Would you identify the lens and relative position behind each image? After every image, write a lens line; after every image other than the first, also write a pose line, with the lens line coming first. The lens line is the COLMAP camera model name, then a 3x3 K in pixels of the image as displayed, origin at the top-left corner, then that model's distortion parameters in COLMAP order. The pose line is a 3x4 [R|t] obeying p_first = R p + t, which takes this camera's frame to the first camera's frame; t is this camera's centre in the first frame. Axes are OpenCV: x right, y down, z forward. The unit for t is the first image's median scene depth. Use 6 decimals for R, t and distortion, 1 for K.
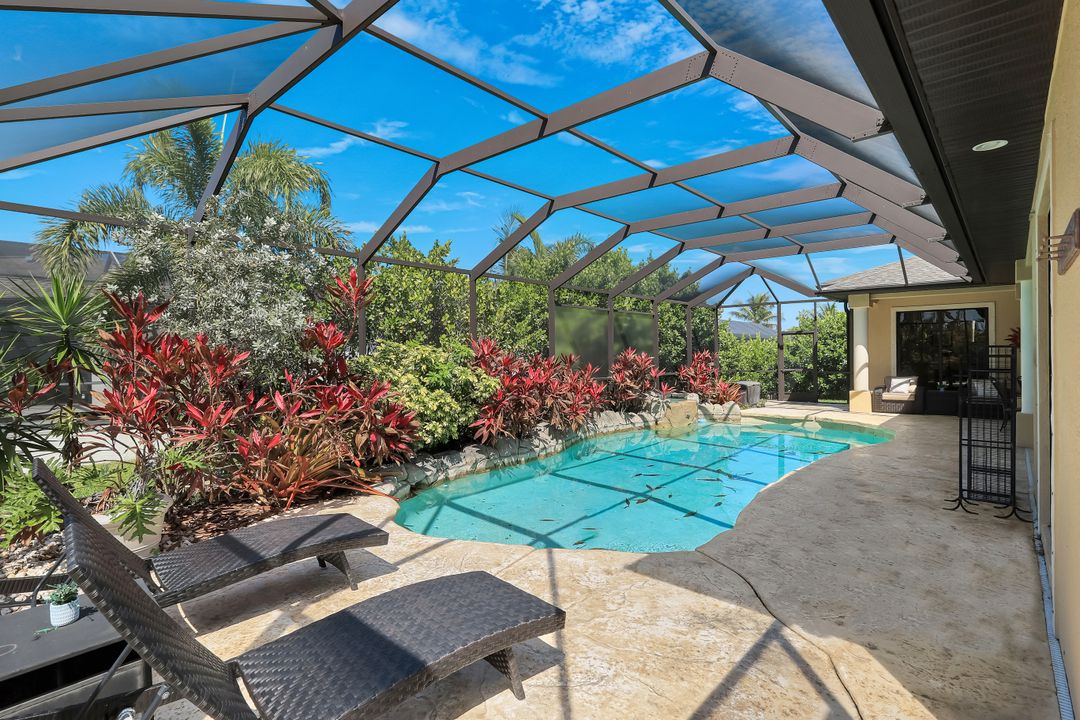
lens RADIAL K [[516.3, 0, 541.0], [0, 516.3, 353.8], [0, 0, 1]] dist [0.002964, 0.000565]
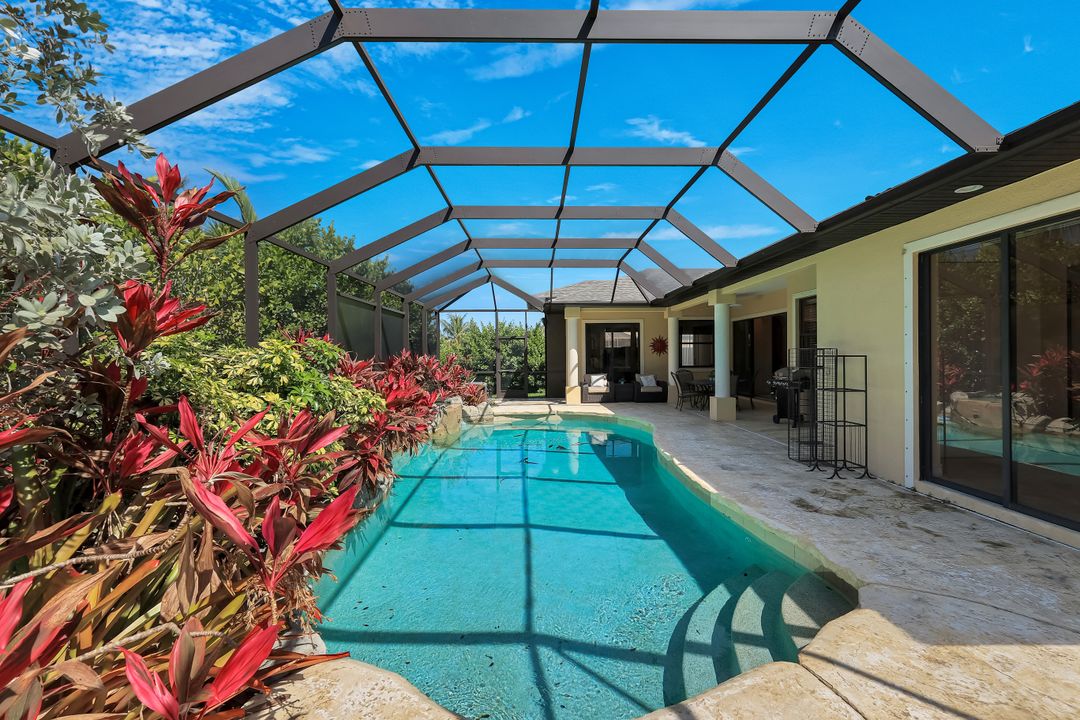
lens RADIAL K [[469.5, 0, 537.5], [0, 469.5, 353.3], [0, 0, 1]] dist [0.004139, 0.000539]
pose [[0.744478, 0.002763, 0.667642, -0.199600], [0.003174, 0.999965, -0.007677, 0.001535], [-0.667640, 0.007835, 0.744443, 0.248215]]
